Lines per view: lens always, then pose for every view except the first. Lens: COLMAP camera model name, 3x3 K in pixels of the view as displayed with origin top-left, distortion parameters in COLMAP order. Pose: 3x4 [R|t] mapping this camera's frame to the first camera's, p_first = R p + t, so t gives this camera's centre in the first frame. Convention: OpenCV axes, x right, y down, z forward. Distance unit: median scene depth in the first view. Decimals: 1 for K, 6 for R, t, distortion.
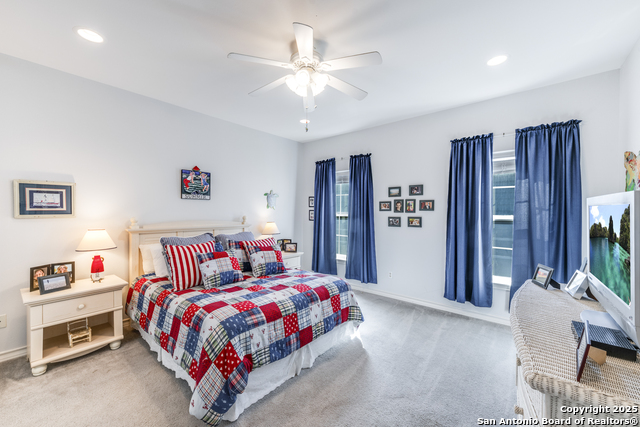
lens RADIAL K [[252.8, 0, 320.0], [0, 252.8, 213.5], [0, 0, 1]] dist [-0.001062, -0.000263]
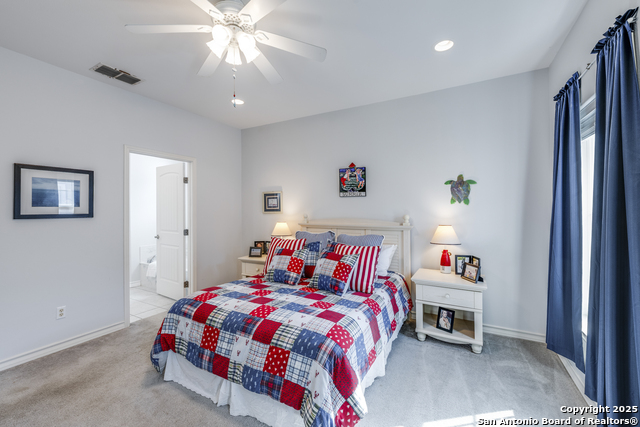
lens RADIAL K [[277.8, 0, 319.0], [0, 277.8, 197.3], [0, 0, 1]] dist [0.025589, -0.000120]
pose [[0.172671, -0.044405, -0.983978, 0.753326], [-0.005947, 0.998918, -0.046123, -0.006252], [0.984962, 0.013816, 0.172220, 0.967823]]
